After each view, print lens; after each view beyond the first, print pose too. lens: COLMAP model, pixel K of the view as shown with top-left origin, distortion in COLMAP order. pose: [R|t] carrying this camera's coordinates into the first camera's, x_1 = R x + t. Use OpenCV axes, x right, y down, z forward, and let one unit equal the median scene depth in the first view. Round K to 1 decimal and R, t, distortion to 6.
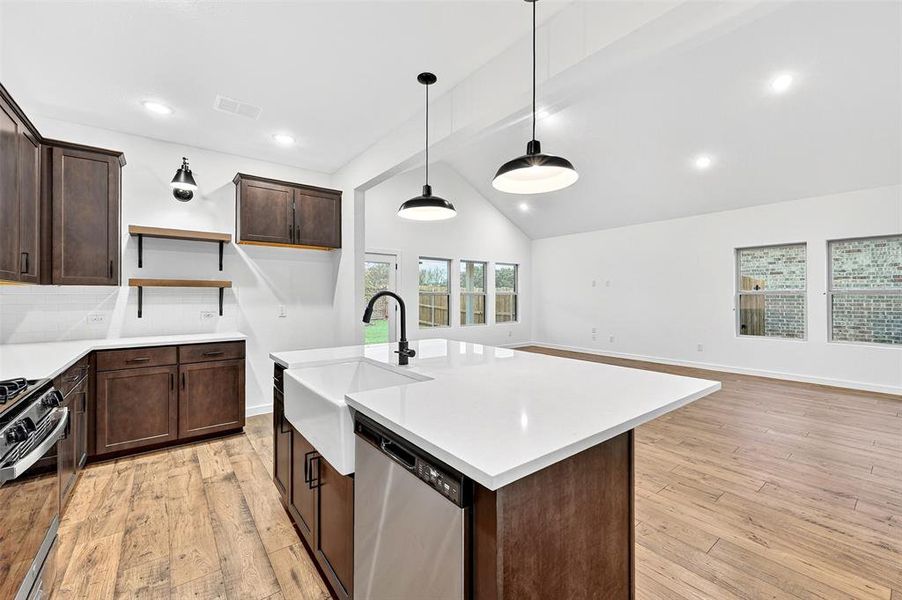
lens RADIAL K [[365.8, 0, 450.8], [0, 365.8, 293.7], [0, 0, 1]] dist [0.002478, -0.002296]
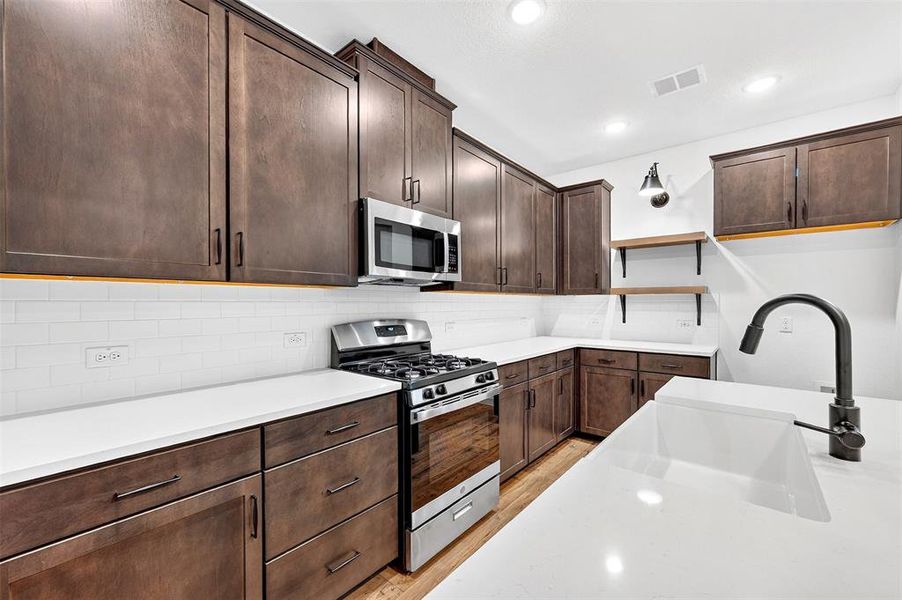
lens RADIAL K [[365.8, 0, 454.4], [0, 365.8, 305.6], [0, 0, 1]] dist [0.002478, -0.002296]
pose [[0.223117, 0.006629, -0.974769, 0.137903], [0.006705, 0.999943, 0.008335, 0.000792], [0.974769, -0.008395, 0.223060, 0.303029]]
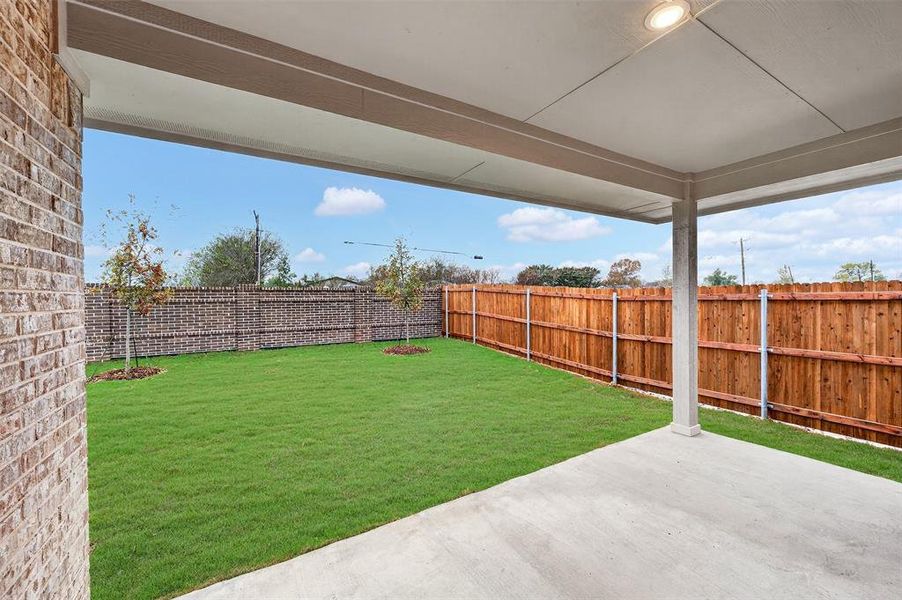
lens RADIAL K [[365.8, 0, 453.0], [0, 365.8, 300.1], [0, 0, 1]] dist [0.002478, -0.002296]
pose [[0.991794, -0.003486, -0.127798, -0.831063], [0.005081, 0.999913, 0.012156, -0.039736], [0.127745, -0.012706, 0.991726, 3.951030]]
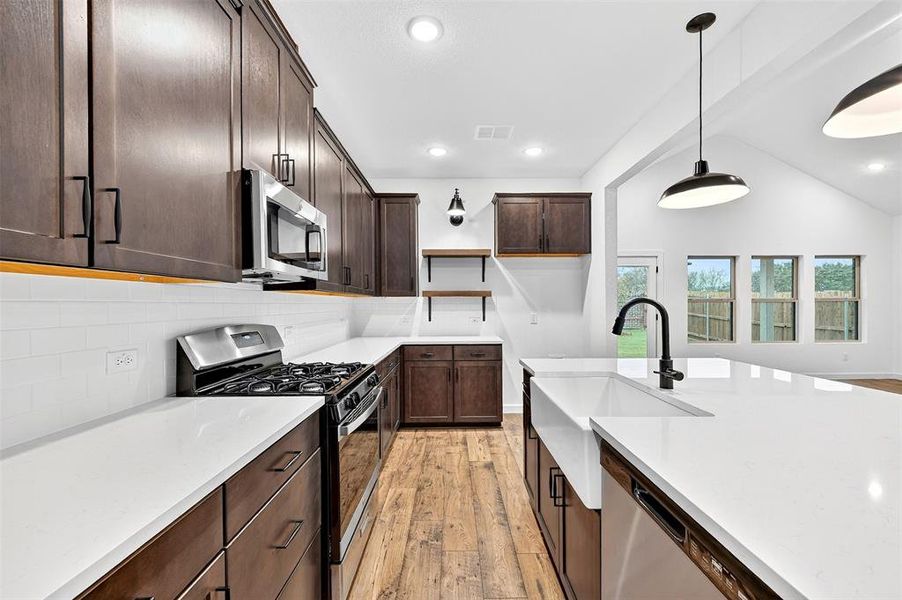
lens RADIAL K [[365.8, 0, 455.9], [0, 365.8, 306.3], [0, 0, 1]] dist [0.002478, -0.002296]
pose [[0.795676, 0.000427, -0.605723, -0.006318], [0.007901, 0.999907, 0.011083, 0.000185], [0.605671, -0.013604, 0.795599, 0.050142]]
